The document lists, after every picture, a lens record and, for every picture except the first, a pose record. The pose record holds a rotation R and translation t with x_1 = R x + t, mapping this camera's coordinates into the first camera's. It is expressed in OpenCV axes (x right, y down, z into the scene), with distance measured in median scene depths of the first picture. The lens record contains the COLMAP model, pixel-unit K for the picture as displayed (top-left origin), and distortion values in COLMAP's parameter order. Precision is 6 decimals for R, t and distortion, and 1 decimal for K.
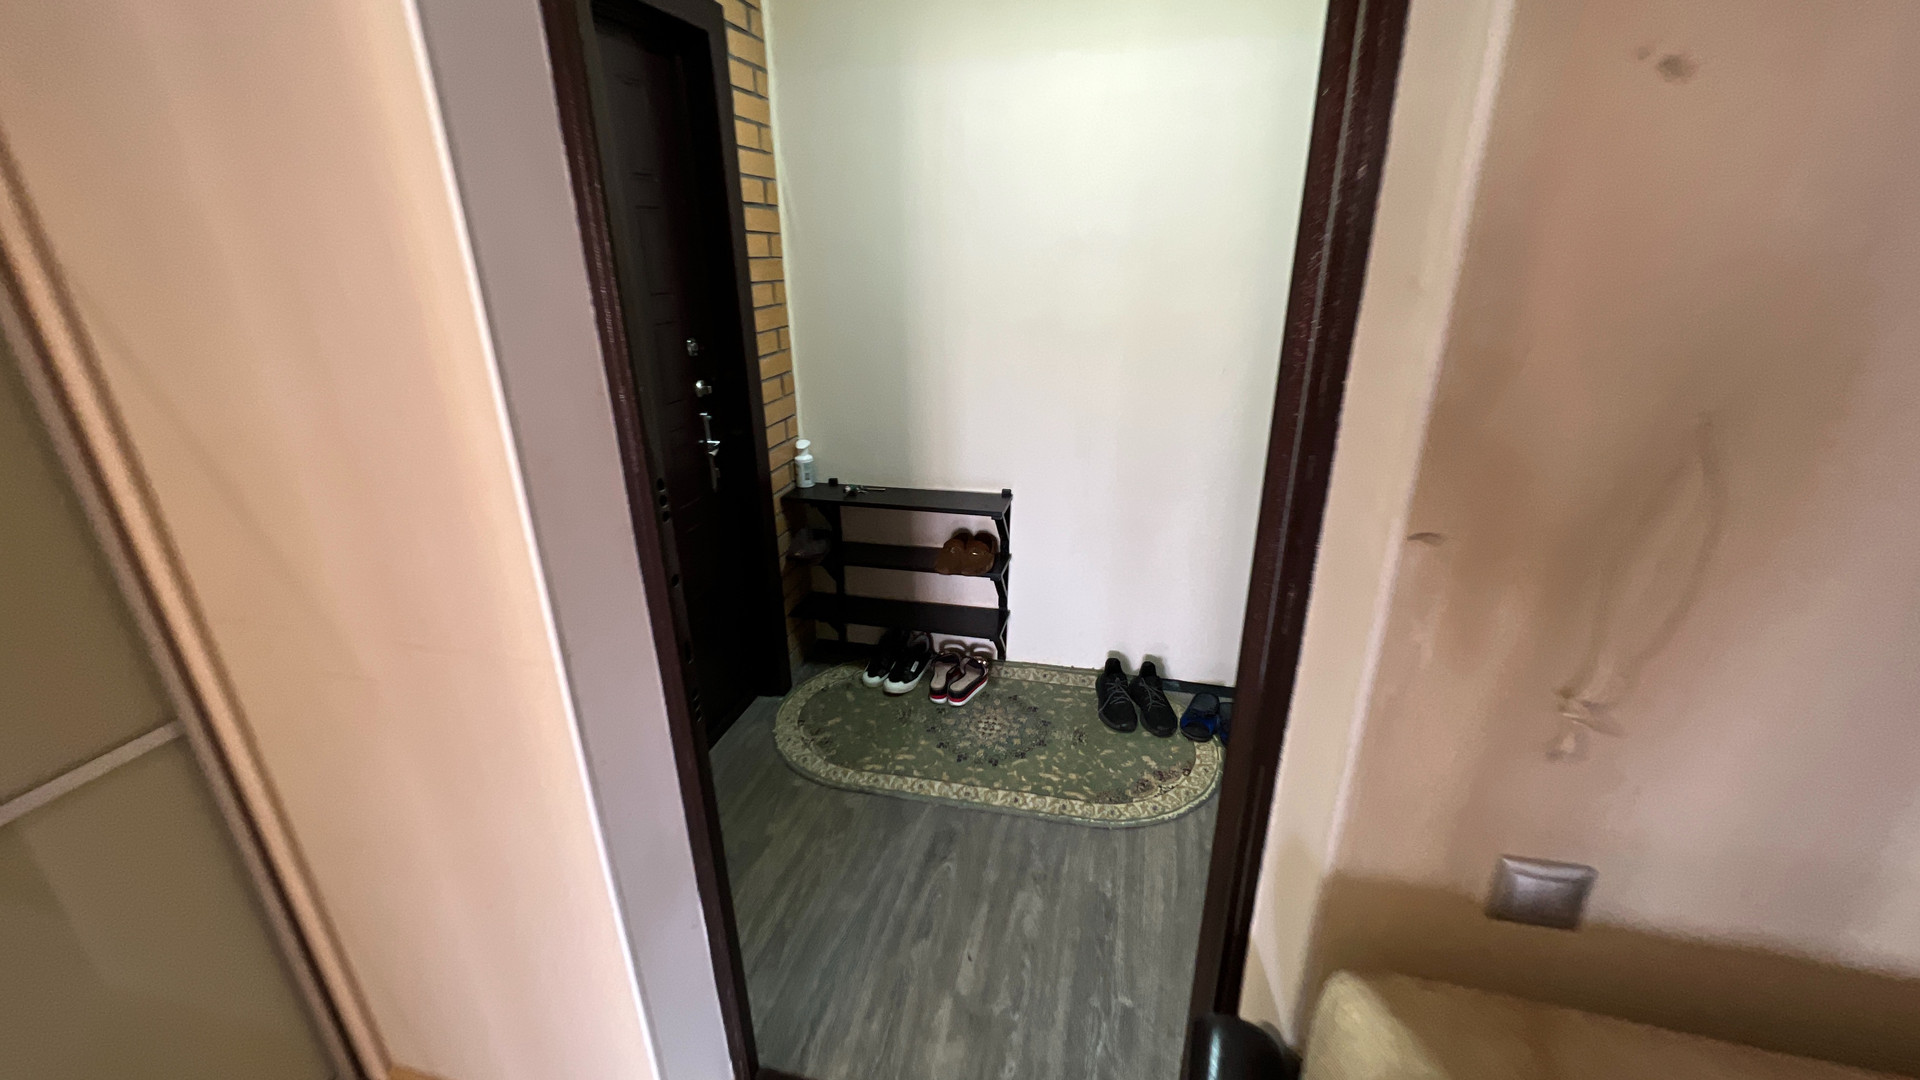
lens RADIAL K [[768.8, 0, 951.8], [0, 768.8, 525.6], [0, 0, 1]] dist [-0.003265, 0.000248]
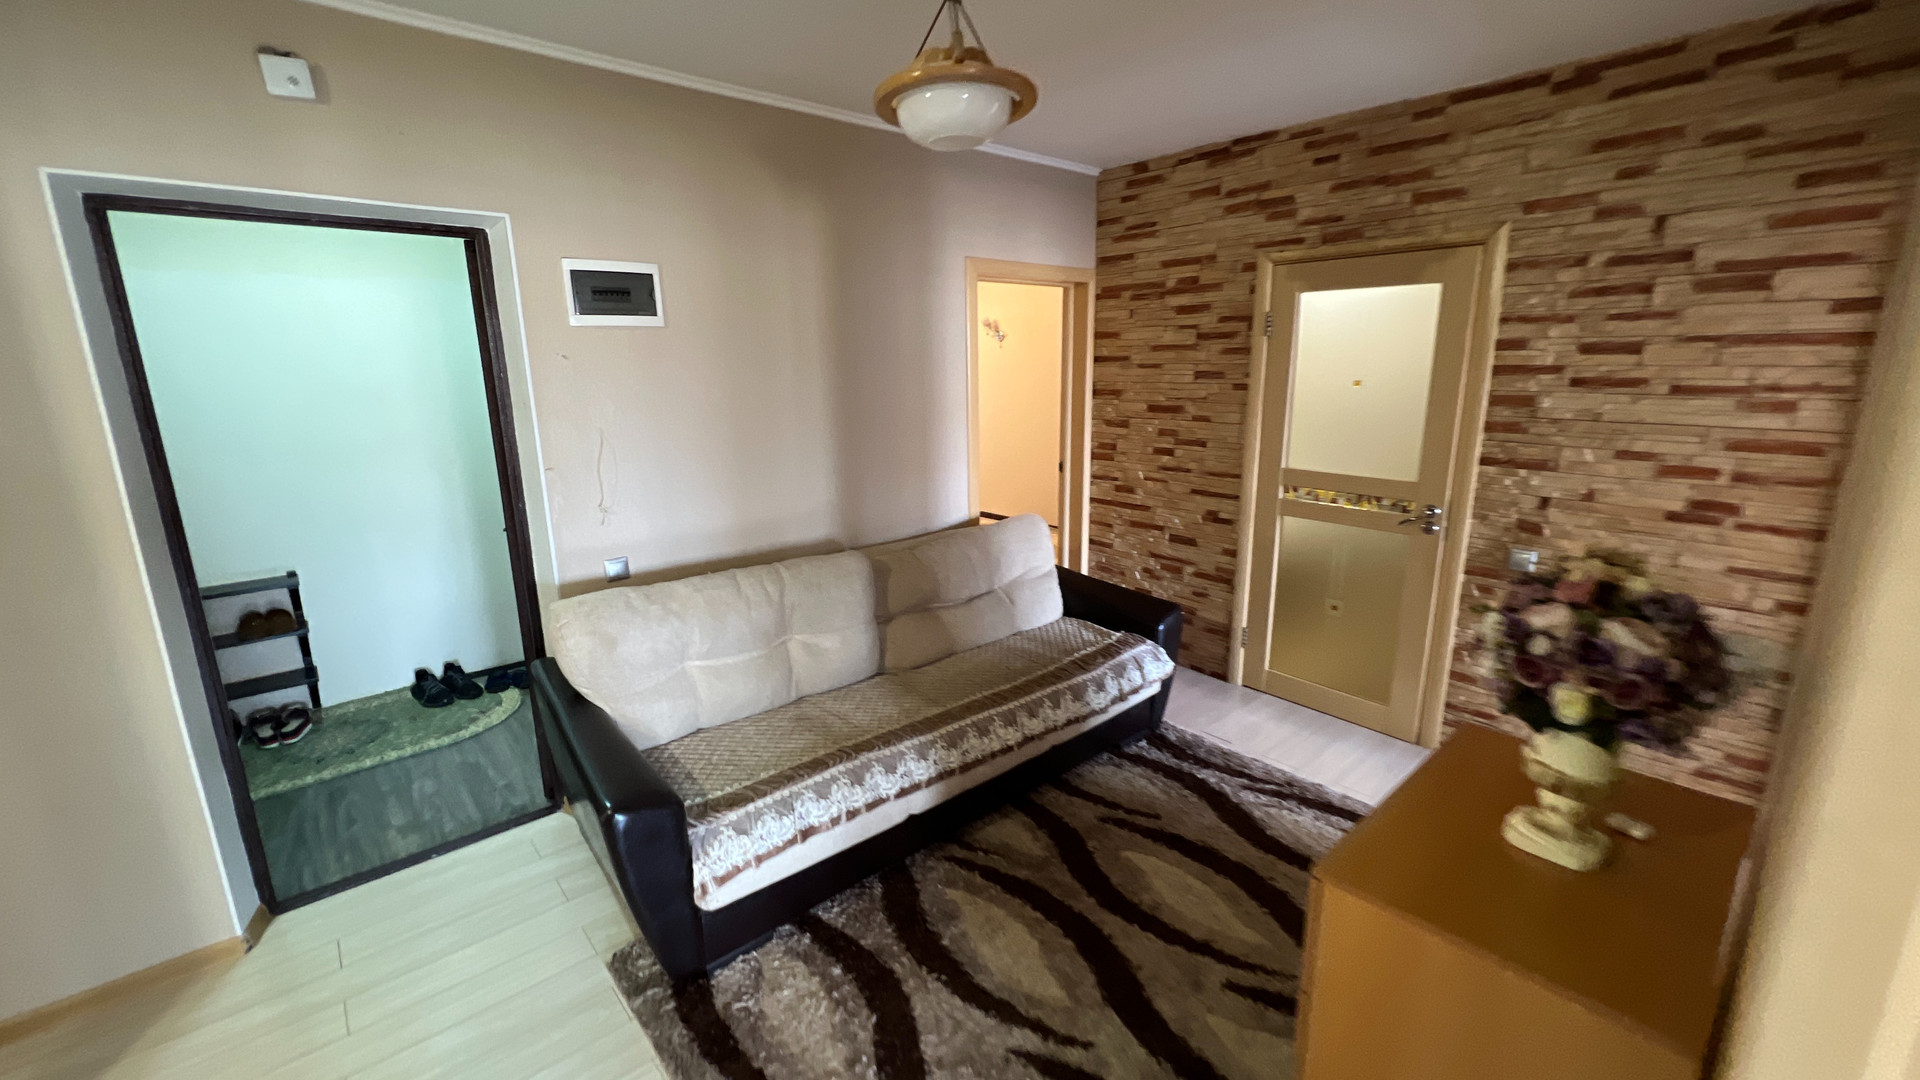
lens RADIAL K [[768.8, 0, 957.6], [0, 768.8, 544.2], [0, 0, 1]] dist [-0.003265, 0.000248]
pose [[0.564100, -0.193152, 0.802797, -0.325004], [0.300321, 0.953660, 0.018424, 0.228871], [-0.769155, 0.230704, 0.595967, -0.658221]]
